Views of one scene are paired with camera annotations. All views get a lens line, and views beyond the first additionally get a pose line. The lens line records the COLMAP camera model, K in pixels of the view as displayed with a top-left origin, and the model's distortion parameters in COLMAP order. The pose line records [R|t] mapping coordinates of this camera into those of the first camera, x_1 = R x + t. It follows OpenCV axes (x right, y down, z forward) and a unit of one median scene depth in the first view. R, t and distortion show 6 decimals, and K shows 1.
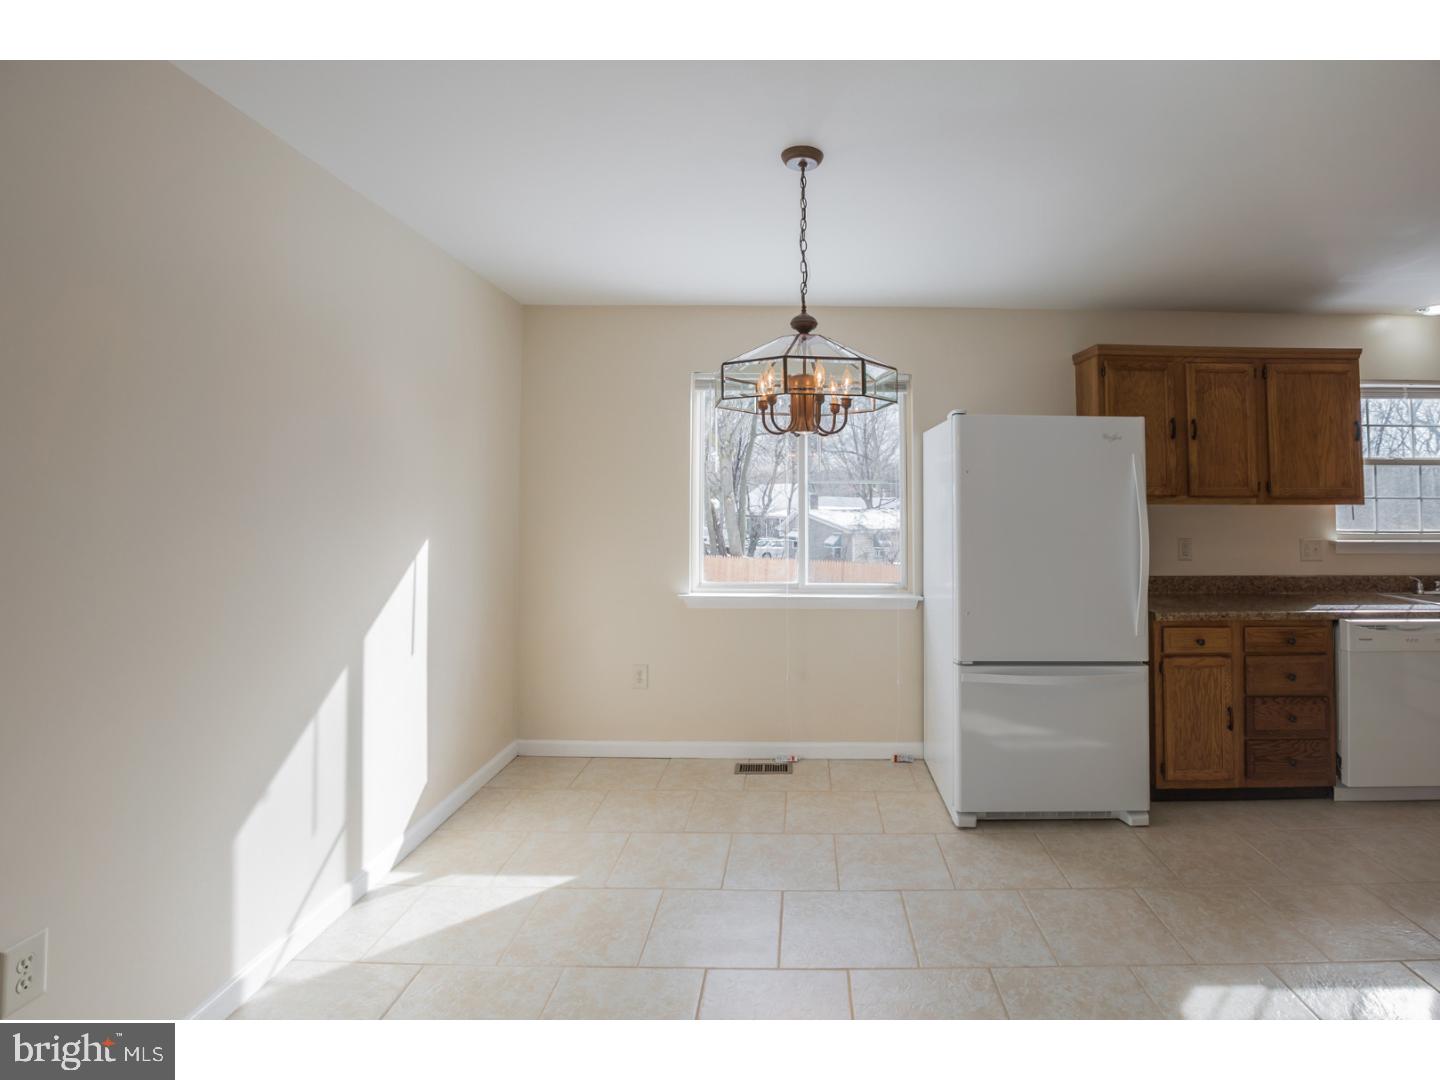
lens RADIAL K [[701.9, 0, 805.3], [0, 701.9, 465.0], [0, 0, 1]] dist [-0.027067, 0.000455]
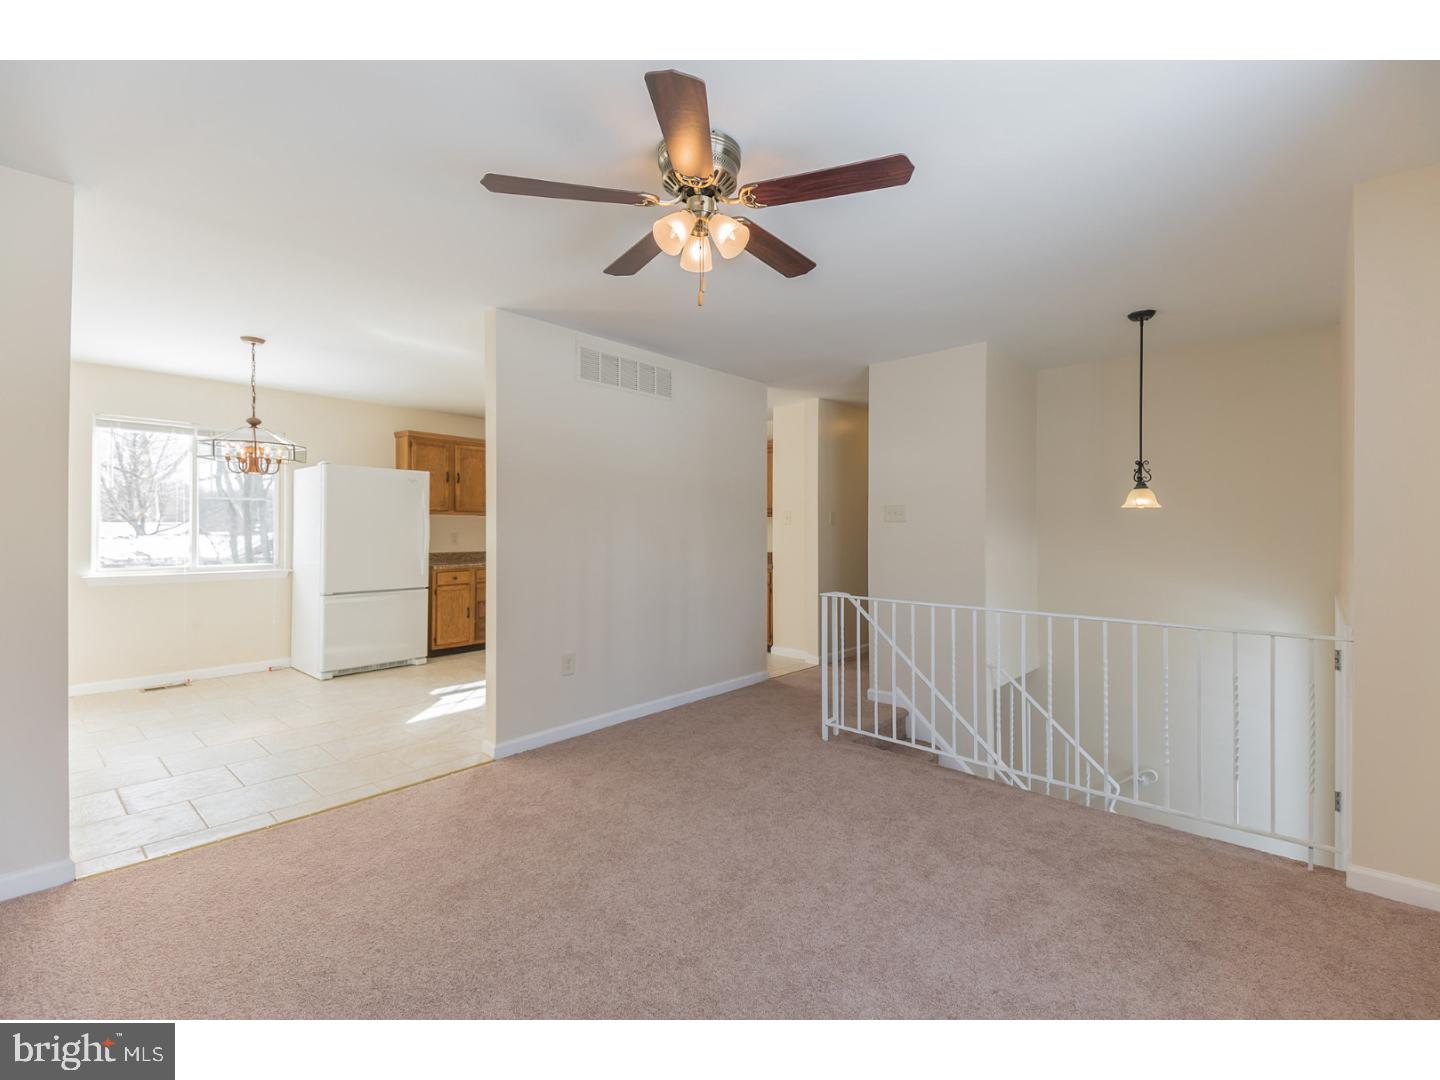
lens RADIAL K [[650.7, 0, 730.4], [0, 650.7, 520.1], [0, 0, 1]] dist [0.080783, -0.046884]
pose [[0.677012, 0.007843, 0.735930, -0.348031], [-0.036069, 0.999095, 0.022533, -0.000664], [-0.735088, -0.041799, 0.676682, -0.976893]]
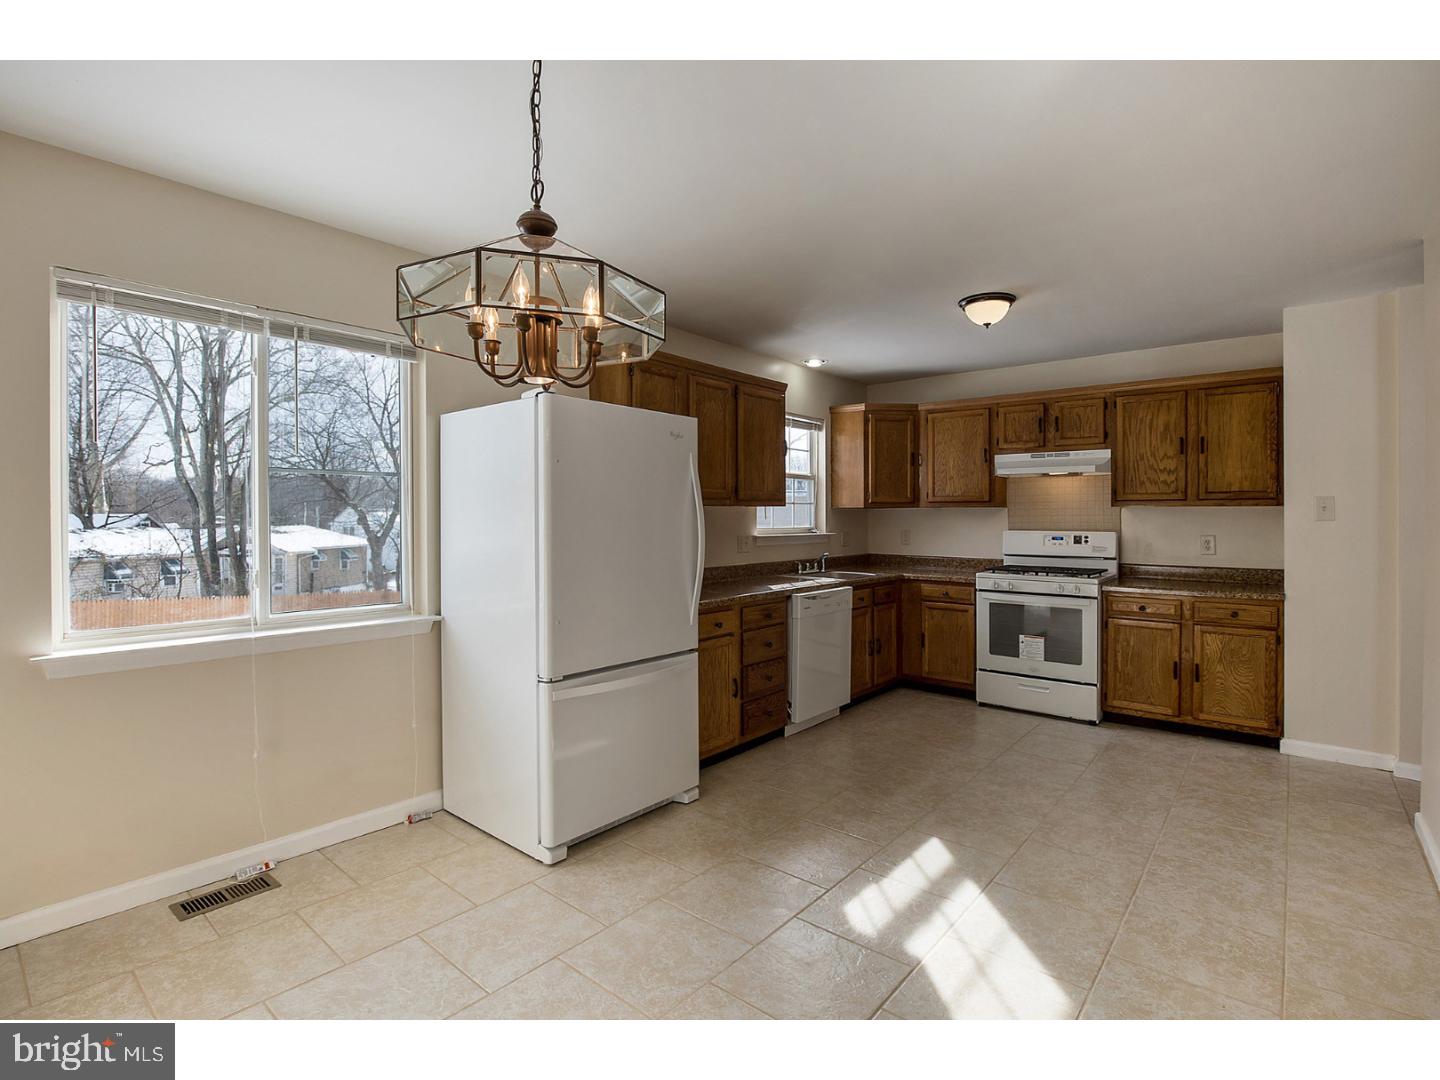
lens RADIAL K [[699.8, 0, 734.5], [0, 699.8, 519.3], [0, 0, 1]] dist [-0.031070, 0.000755]
pose [[0.643710, -0.007531, 0.765232, -0.276212], [-0.032772, 0.998763, 0.037397, 0.040465], [-0.764567, -0.049151, 0.642667, 0.260072]]
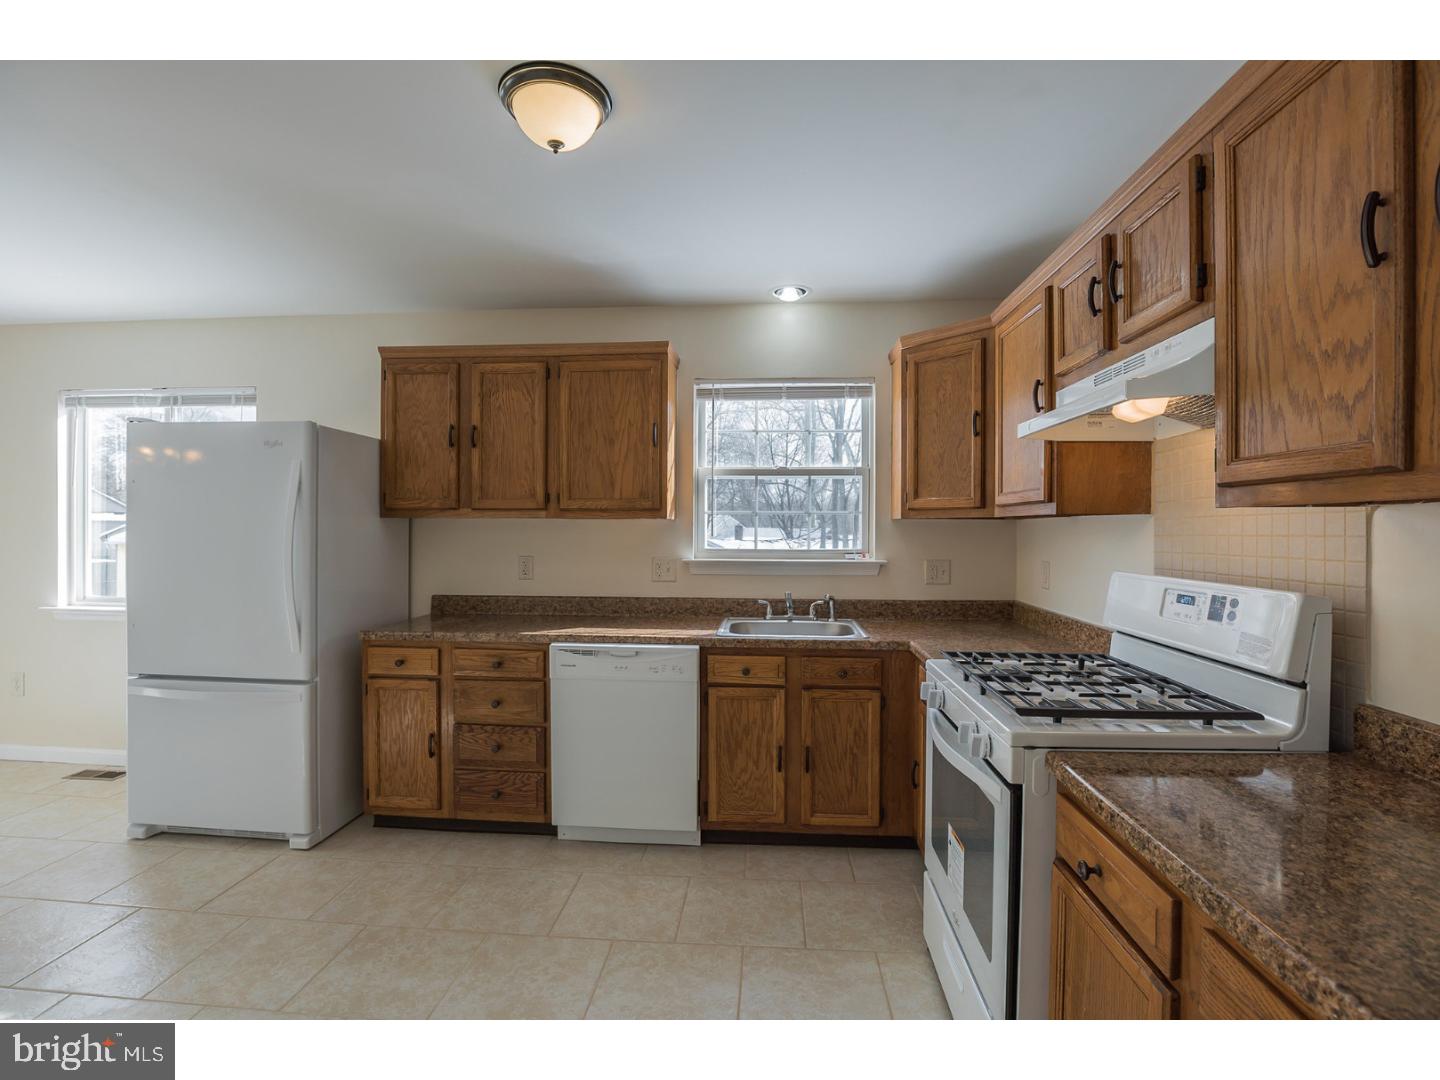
lens RADIAL K [[685.7, 0, 715.4], [0, 685.7, 534.0], [0, 0, 1]] dist [-0.028580, 0.000408]
pose [[0.995648, 0.000124, -0.093195, 1.066004], [0.004834, 0.998585, 0.052966, 0.035093], [0.093070, -0.053185, 0.994238, 0.137070]]
